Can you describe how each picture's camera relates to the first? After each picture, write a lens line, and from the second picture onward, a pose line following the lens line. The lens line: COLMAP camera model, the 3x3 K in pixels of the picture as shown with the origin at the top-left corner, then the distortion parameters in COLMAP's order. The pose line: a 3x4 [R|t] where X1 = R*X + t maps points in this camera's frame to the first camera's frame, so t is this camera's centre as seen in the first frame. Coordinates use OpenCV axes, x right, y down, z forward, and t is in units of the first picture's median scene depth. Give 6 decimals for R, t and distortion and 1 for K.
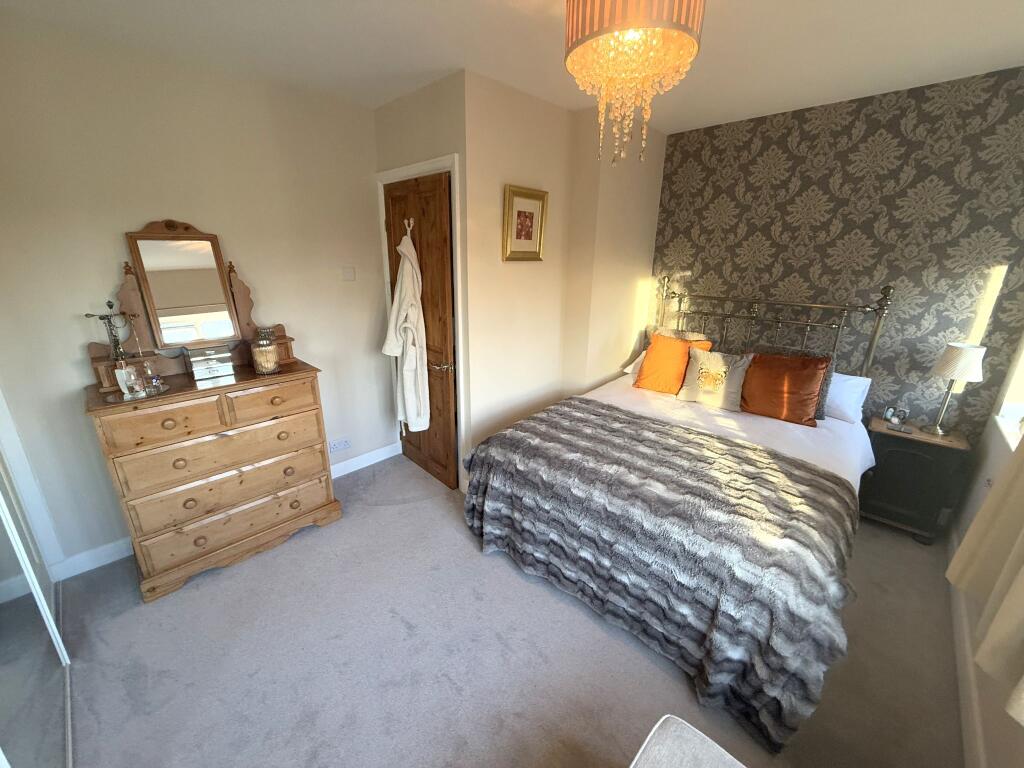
lens RADIAL K [[407.0, 0, 507.6], [0, 407.0, 383.8], [0, 0, 1]] dist [-0.000876, 0.000211]
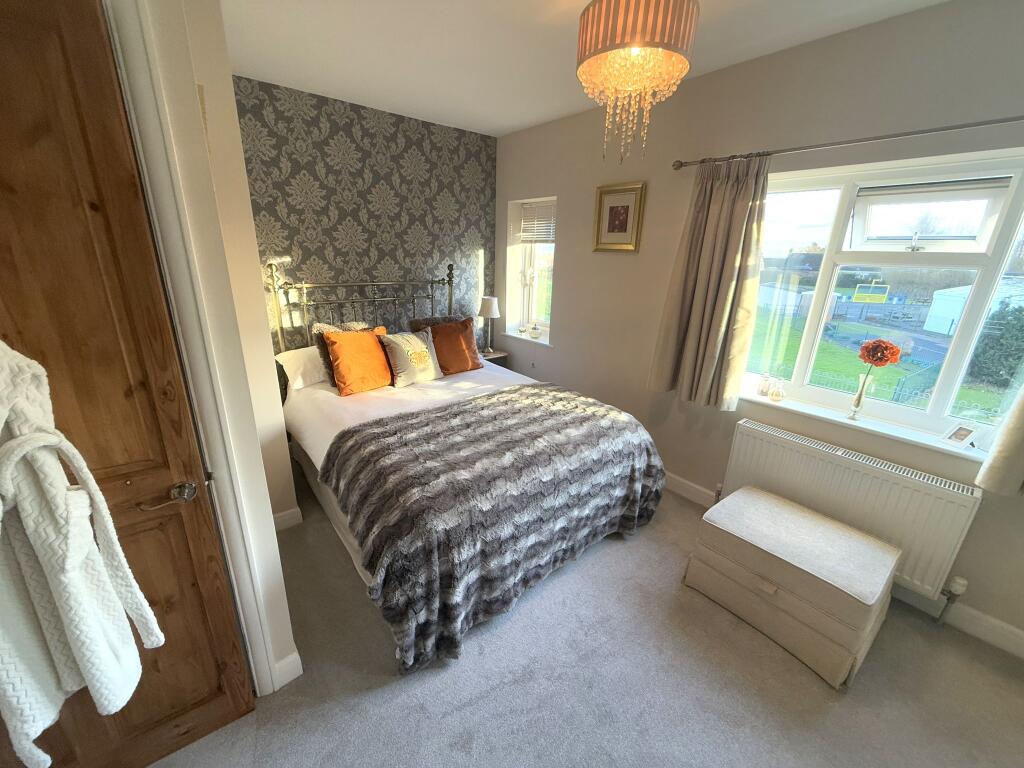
lens RADIAL K [[407.0, 0, 507.6], [0, 407.0, 383.8], [0, 0, 1]] dist [-0.000876, 0.000211]
pose [[0.117630, -0.312932, 0.942463, -0.625631], [0.276929, 0.921740, 0.271487, -0.218023], [-0.953663, 0.229060, 0.195084, 0.734412]]
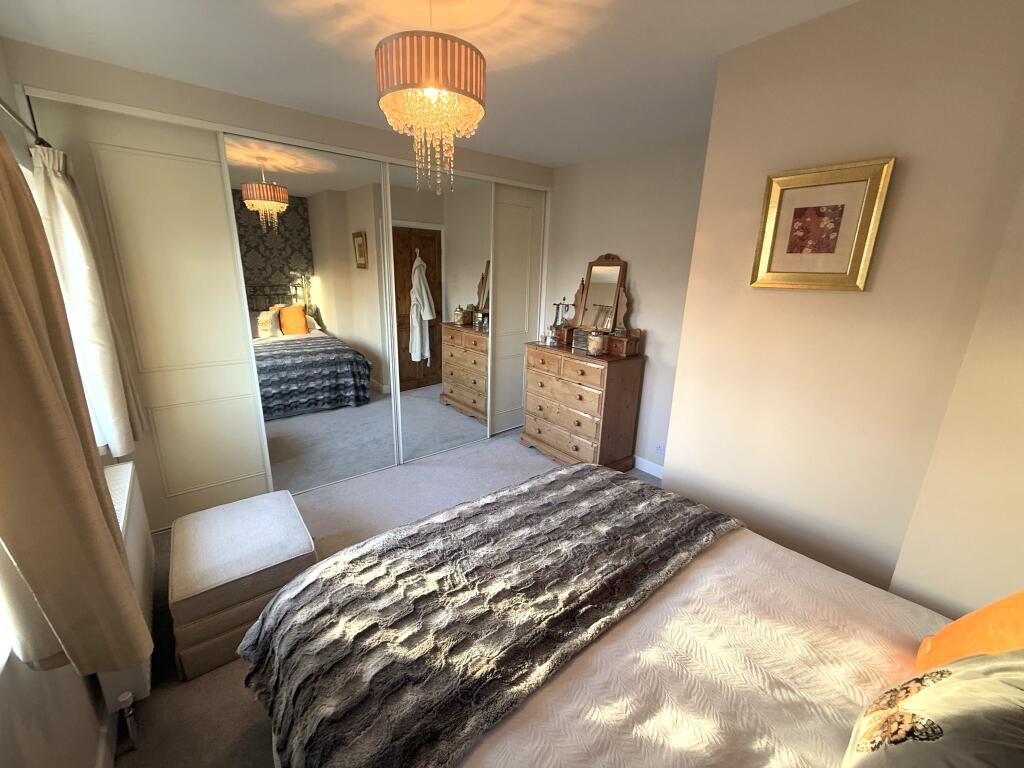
lens RADIAL K [[407.0, 0, 507.6], [0, 407.0, 383.8], [0, 0, 1]] dist [-0.000876, 0.000211]
pose [[-0.124376, 0.255435, -0.958793, 0.924549], [-0.325582, 0.902288, 0.282616, -0.263019], [0.937298, 0.347317, -0.029058, 0.854831]]
